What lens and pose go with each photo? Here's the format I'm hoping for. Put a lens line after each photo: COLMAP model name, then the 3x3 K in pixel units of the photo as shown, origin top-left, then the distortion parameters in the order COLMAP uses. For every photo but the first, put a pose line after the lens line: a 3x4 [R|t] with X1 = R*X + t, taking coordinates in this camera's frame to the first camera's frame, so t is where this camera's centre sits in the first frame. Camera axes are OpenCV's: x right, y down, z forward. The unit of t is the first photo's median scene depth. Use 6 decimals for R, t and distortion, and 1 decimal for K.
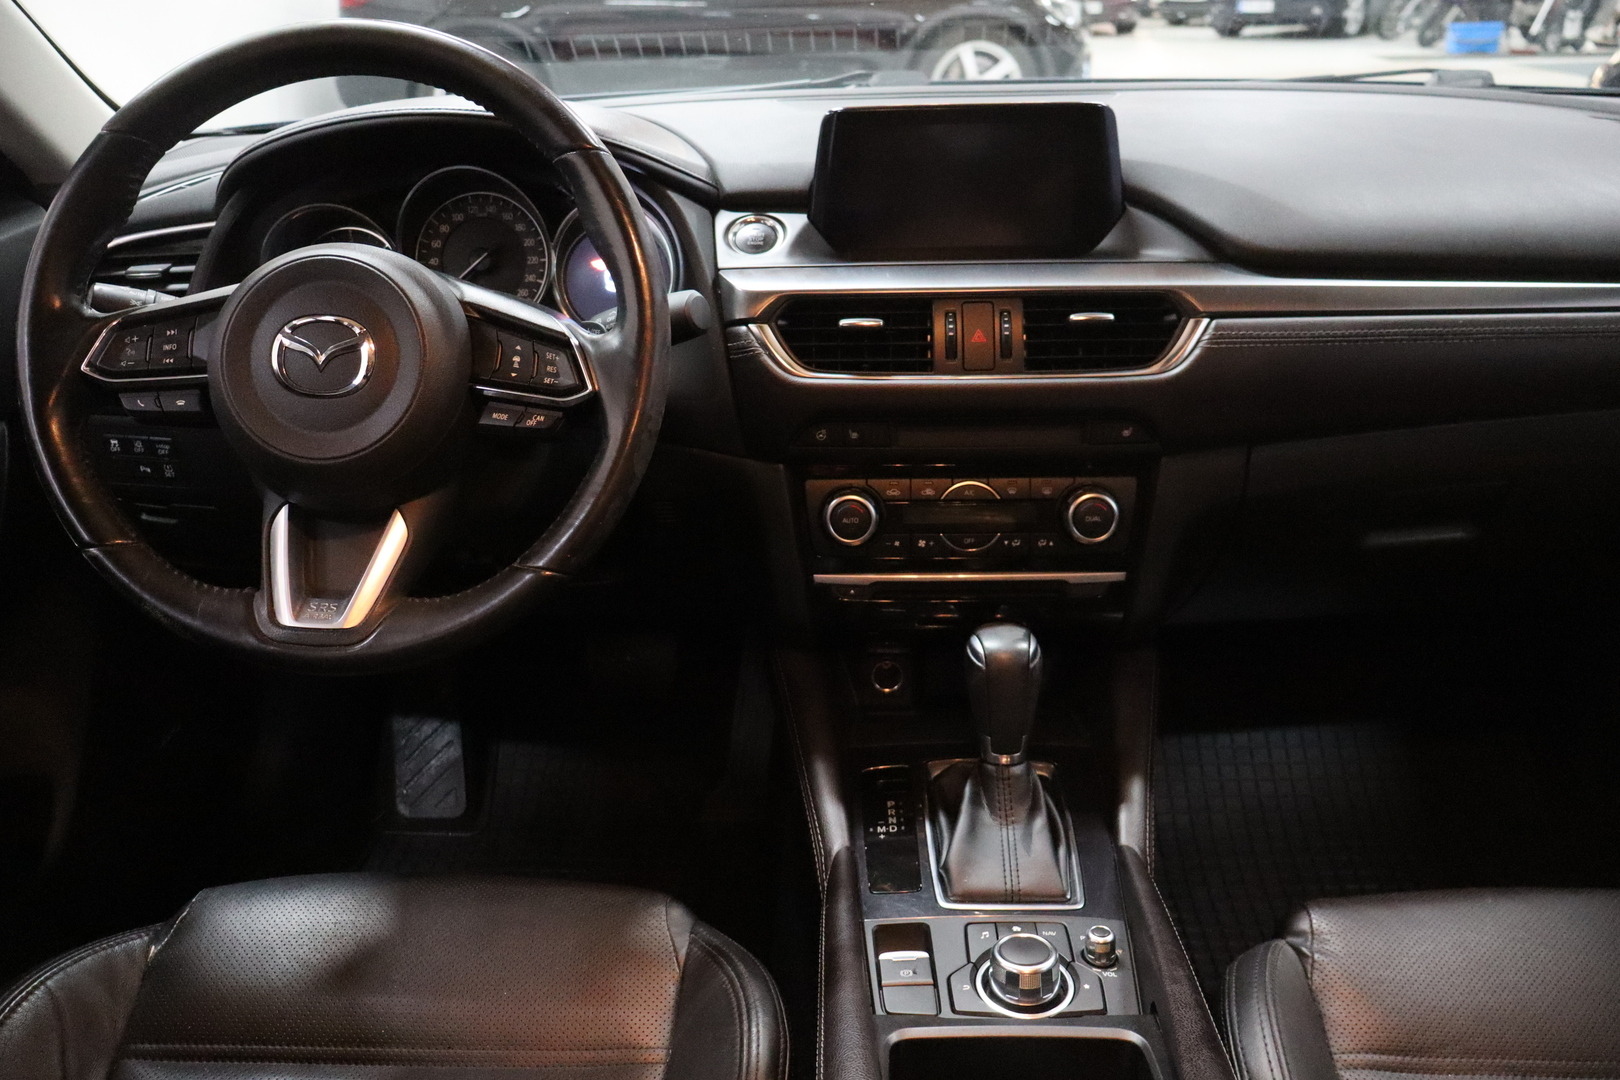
lens RADIAL K [[1316.3, 0, 801.5], [0, 1316.3, 541.5], [0, 0, 1]] dist [0.012962, -0.007765]
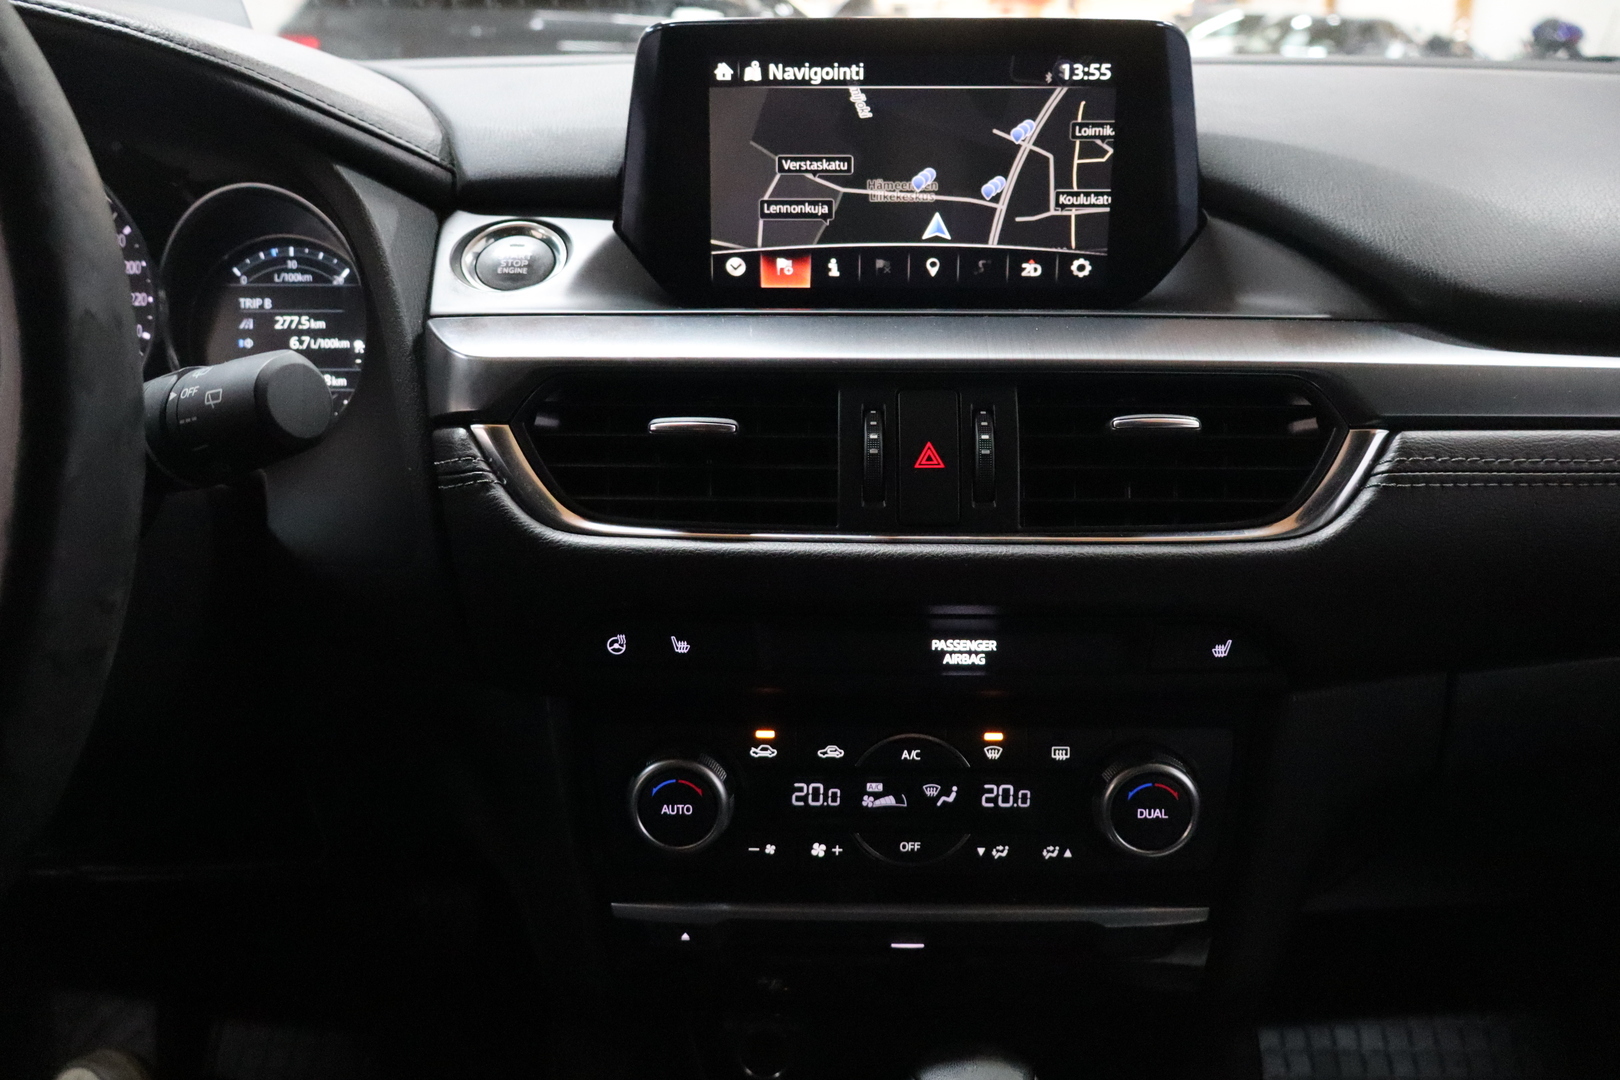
lens RADIAL K [[1316.3, 0, 807.3], [0, 1316.3, 534.1], [0, 0, 1]] dist [0.012962, -0.007765]
pose [[0.999577, 0.014475, 0.025231, 0.073409], [-0.012800, 0.997783, -0.065310, -0.089593], [-0.026120, 0.064960, 0.997546, 0.484908]]
